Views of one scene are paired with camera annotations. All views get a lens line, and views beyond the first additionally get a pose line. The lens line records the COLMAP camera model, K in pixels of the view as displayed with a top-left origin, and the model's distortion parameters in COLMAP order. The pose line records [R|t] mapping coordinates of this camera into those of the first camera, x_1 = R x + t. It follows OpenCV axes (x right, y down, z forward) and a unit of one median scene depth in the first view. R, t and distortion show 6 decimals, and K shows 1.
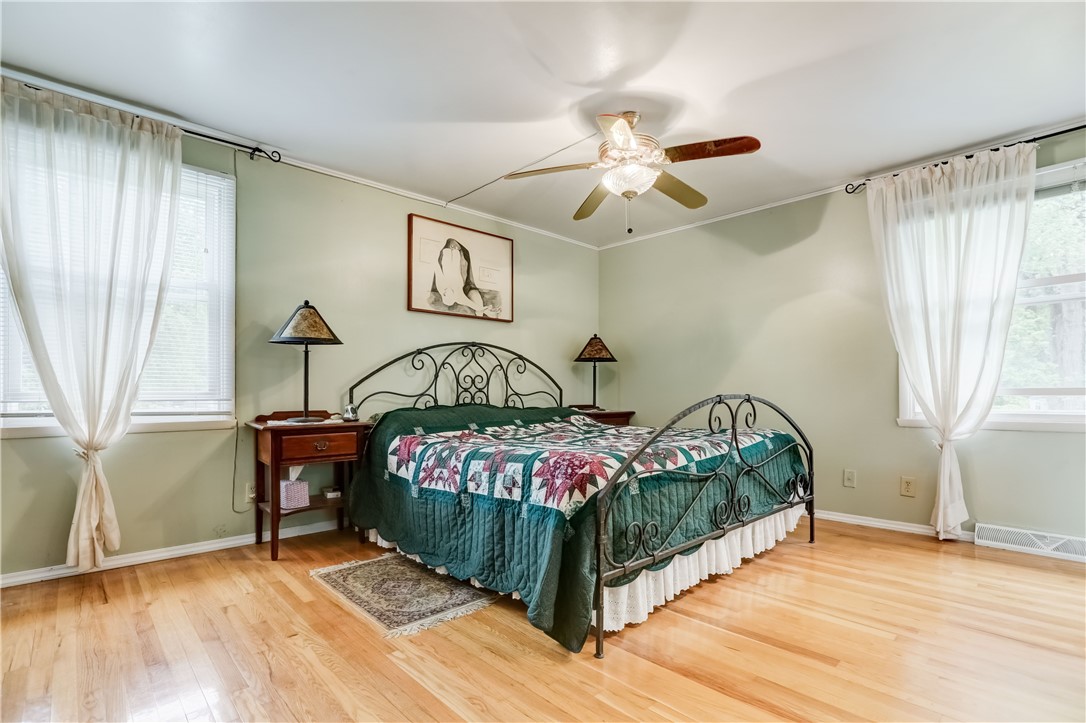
lens RADIAL K [[519.2, 0, 540.3], [0, 519.2, 388.1], [0, 0, 1]] dist [-0.002353, -0.000171]
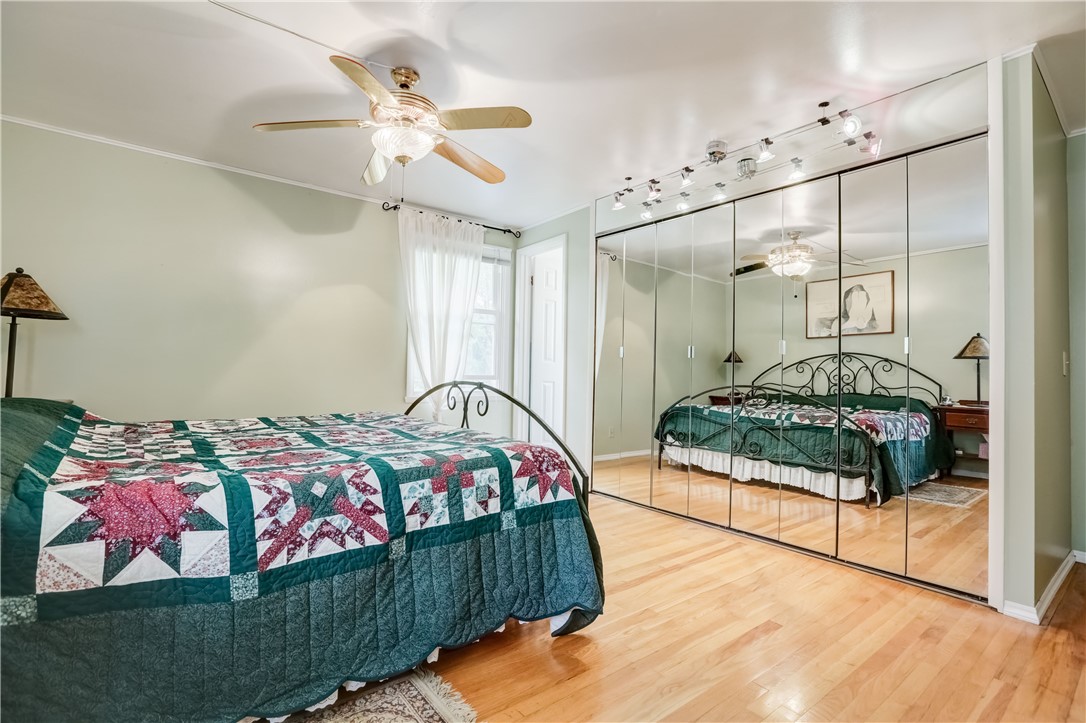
lens RADIAL K [[519.2, 0, 542.5], [0, 519.2, 365.2], [0, 0, 1]] dist [-0.002353, -0.000171]
pose [[0.087980, 0.030006, 0.995670, -0.780204], [-0.022981, 0.999341, -0.028086, 0.004706], [-0.995857, -0.020410, 0.088612, 0.780889]]
